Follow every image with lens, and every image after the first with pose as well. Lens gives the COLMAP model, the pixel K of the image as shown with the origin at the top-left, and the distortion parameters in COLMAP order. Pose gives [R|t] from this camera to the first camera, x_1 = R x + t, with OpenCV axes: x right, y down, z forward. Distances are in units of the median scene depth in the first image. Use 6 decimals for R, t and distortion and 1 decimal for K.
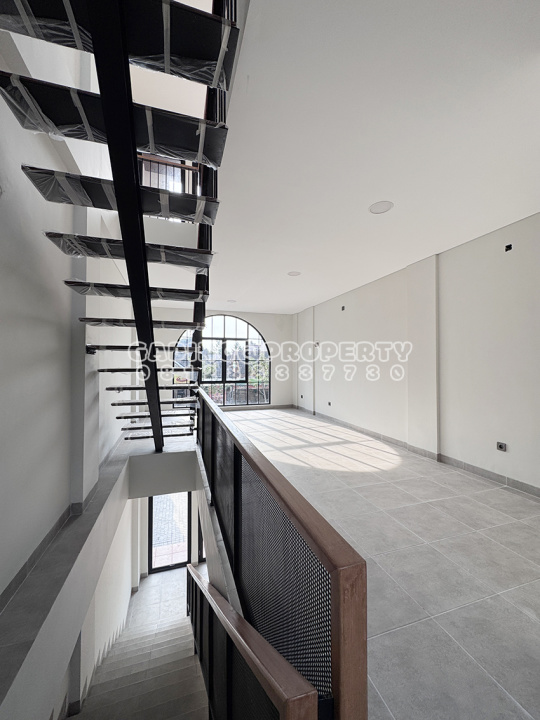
lens RADIAL K [[287.4, 0, 271.5], [0, 287.4, 360.4], [0, 0, 1]] dist [-0.003723, 0.000930]
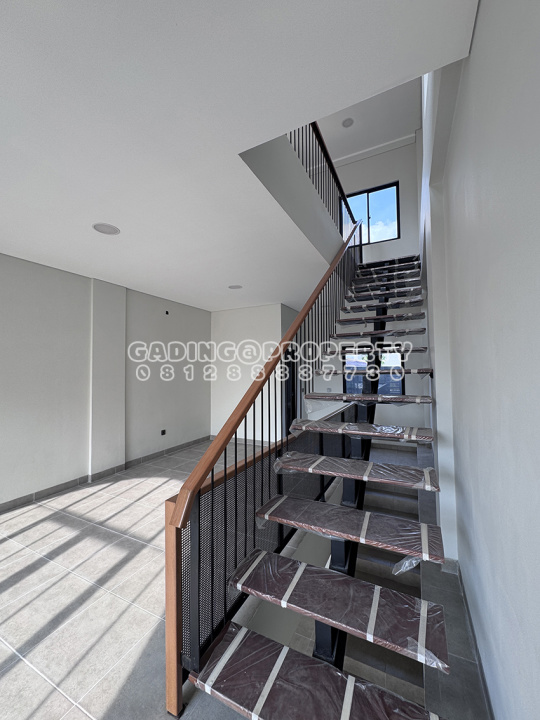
lens RADIAL K [[287.4, 0, 270.2], [0, 287.4, 360.1], [0, 0, 1]] dist [-0.003723, 0.000930]
pose [[-0.710371, 0.030904, 0.703149, -0.601273], [-0.000134, 0.999030, -0.044044, -0.029546], [-0.703828, -0.031382, -0.709677, 1.331697]]
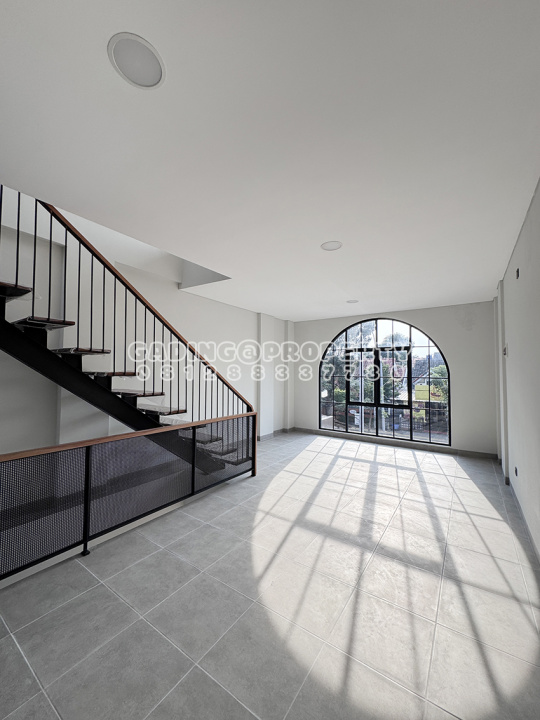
lens RADIAL K [[287.4, 0, 269.5], [0, 287.4, 364.2], [0, 0, 1]] dist [-0.003723, 0.000930]
pose [[0.598704, -0.021183, -0.800690, 0.554573], [0.003810, 0.999714, -0.023599, -0.035073], [0.800961, 0.011078, 0.598614, 0.601526]]
